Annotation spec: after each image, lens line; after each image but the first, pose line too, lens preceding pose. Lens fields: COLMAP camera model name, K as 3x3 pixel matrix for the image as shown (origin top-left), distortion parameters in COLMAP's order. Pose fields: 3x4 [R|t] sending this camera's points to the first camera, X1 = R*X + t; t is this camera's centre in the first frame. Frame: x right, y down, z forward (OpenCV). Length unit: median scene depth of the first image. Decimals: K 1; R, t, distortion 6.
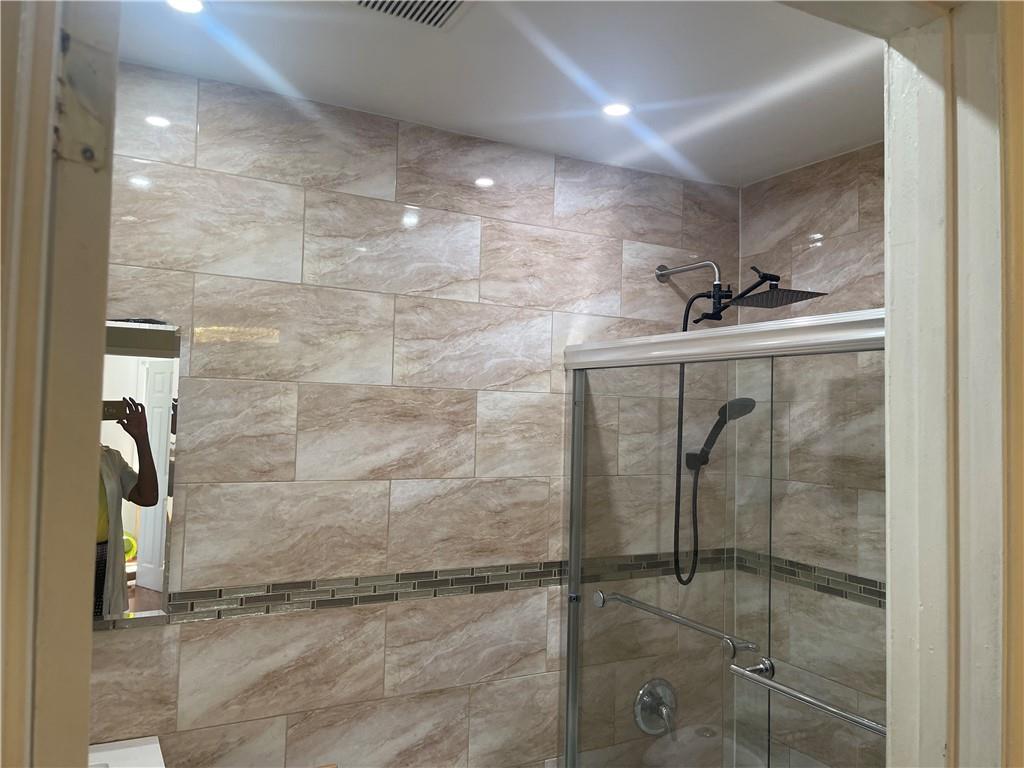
lens RADIAL K [[777.4, 0, 524.6], [0, 777.4, 381.5], [0, 0, 1]] dist [0.077242, -0.102776]
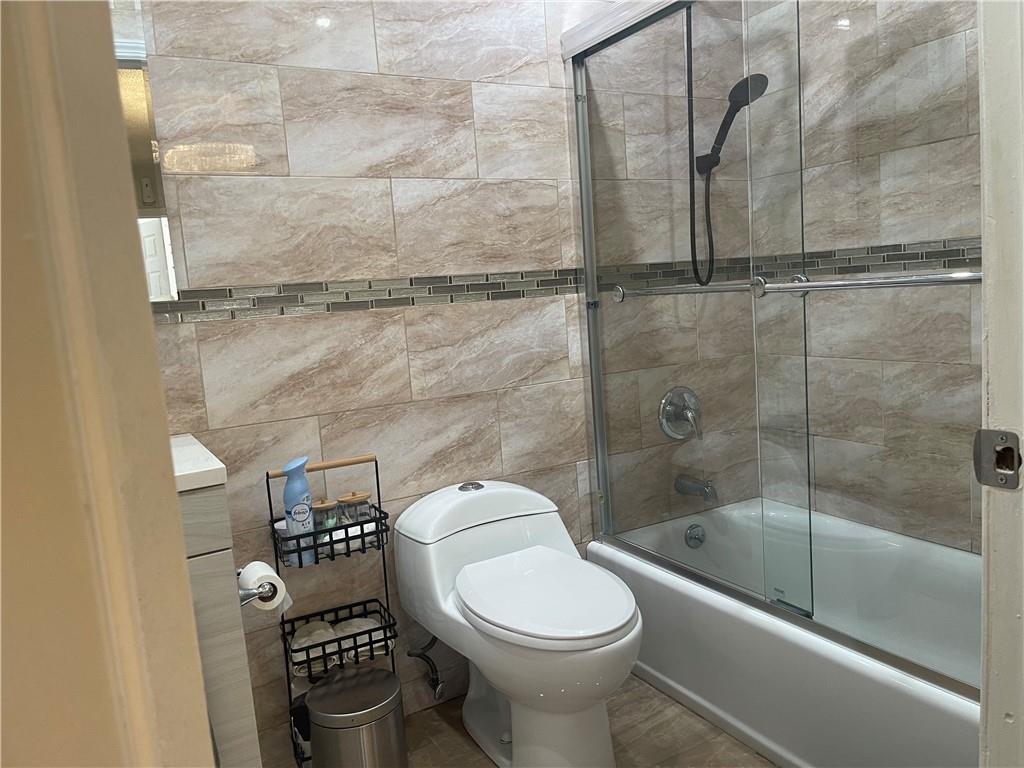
lens RADIAL K [[777.4, 0, 524.6], [0, 777.4, 381.5], [0, 0, 1]] dist [0.077242, -0.102776]
pose [[0.995155, -0.098203, 0.004727, -0.037793], [0.096161, 0.982223, 0.161220, 0.220975], [-0.020475, -0.159985, 0.986907, 0.023669]]
